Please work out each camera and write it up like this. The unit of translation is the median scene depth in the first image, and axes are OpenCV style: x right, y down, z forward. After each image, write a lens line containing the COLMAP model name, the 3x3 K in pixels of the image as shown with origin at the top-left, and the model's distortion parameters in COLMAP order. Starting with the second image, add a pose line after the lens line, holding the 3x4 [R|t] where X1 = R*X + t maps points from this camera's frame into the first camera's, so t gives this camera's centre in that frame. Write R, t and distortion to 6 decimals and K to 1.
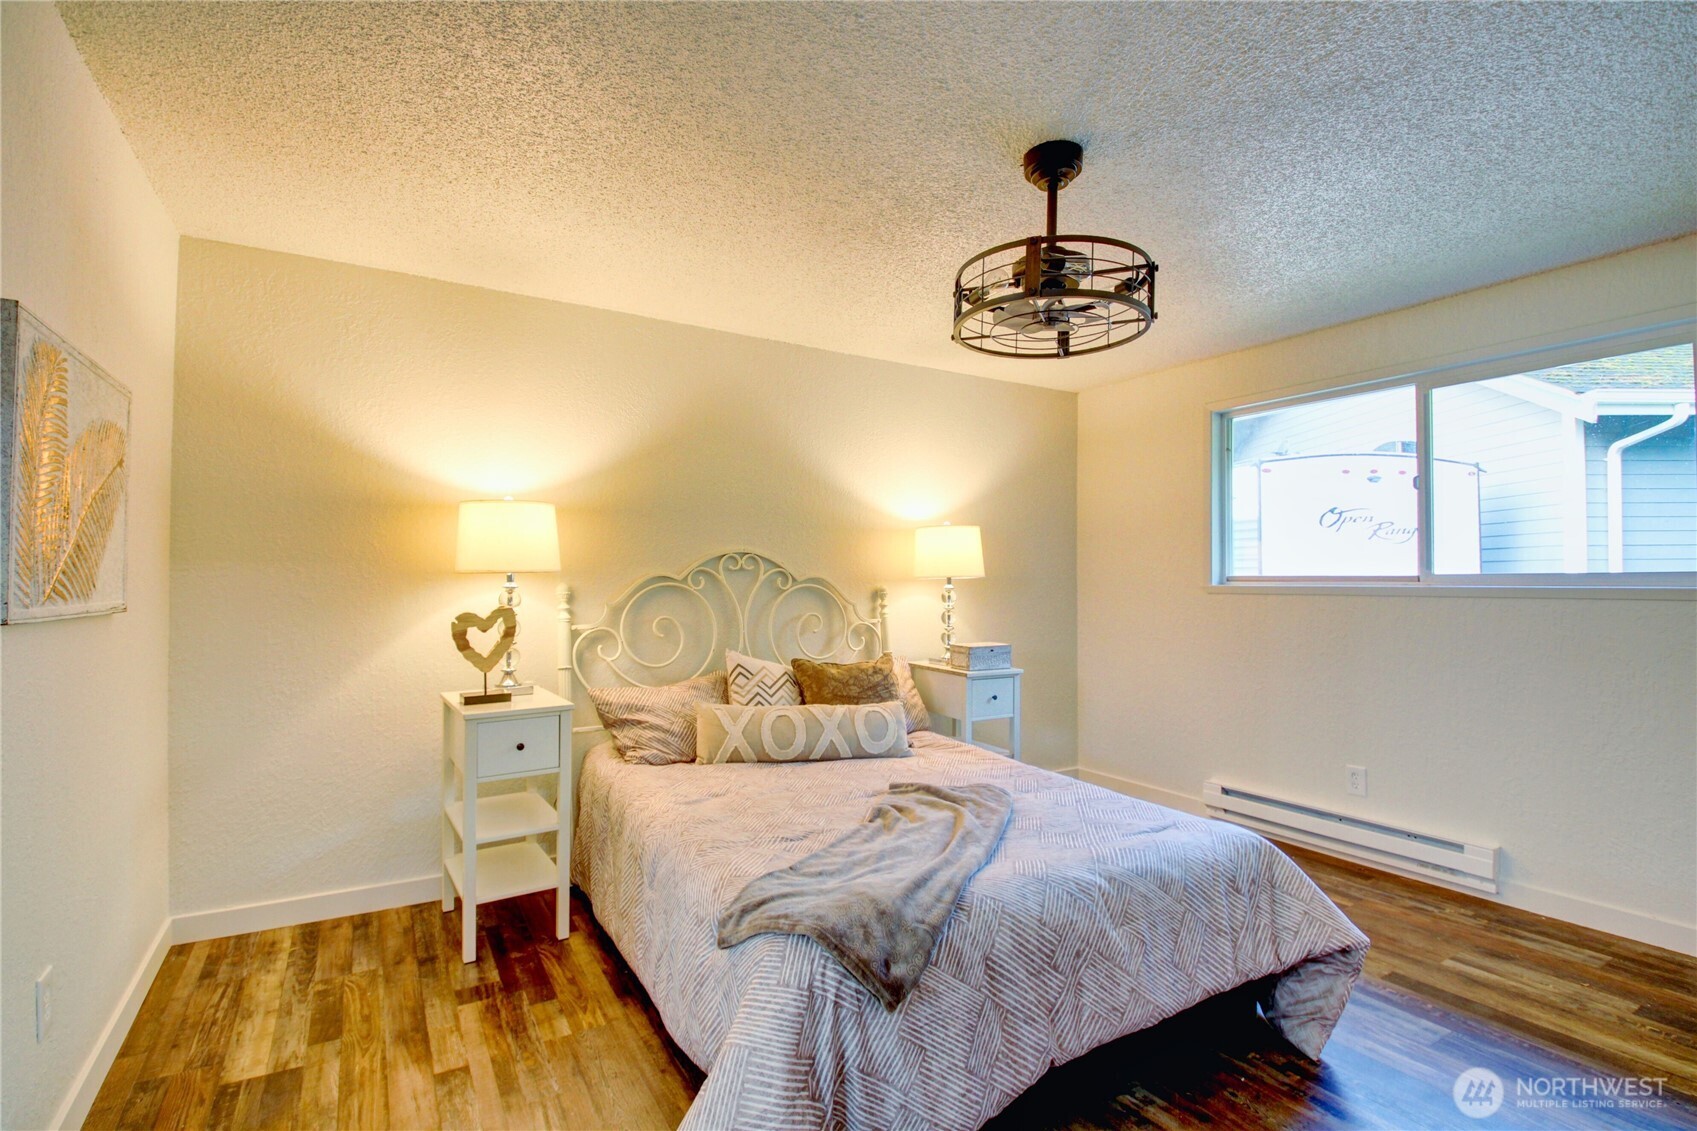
lens RADIAL K [[791.3, 0, 842.8], [0, 791.3, 568.7], [0, 0, 1]] dist [0.014522, -0.024319]
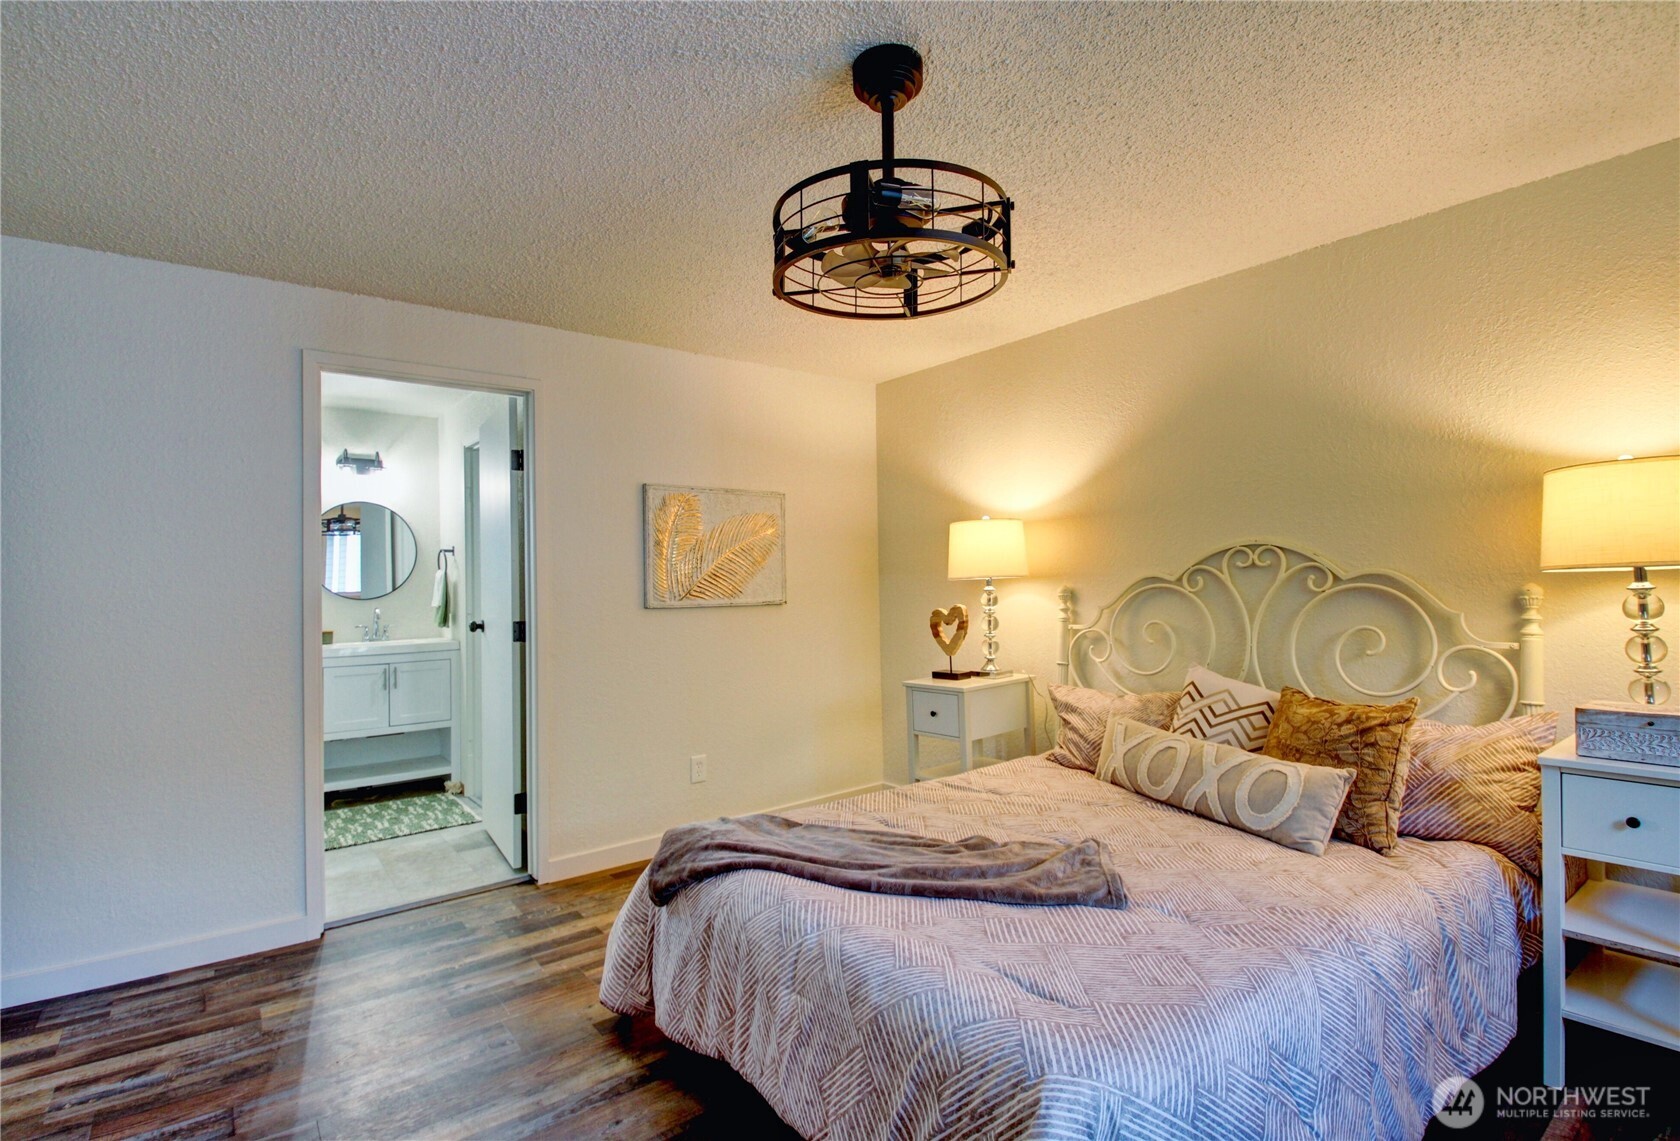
lens RADIAL K [[775.7, 0, 800.1], [0, 775.7, 578.0], [0, 0, 1]] dist [0.000719, 0.000122]
pose [[0.087346, -0.019179, -0.995993, 0.649992], [0.026566, 0.999504, -0.016916, 0.015034], [0.995824, -0.024982, 0.087812, 0.526737]]
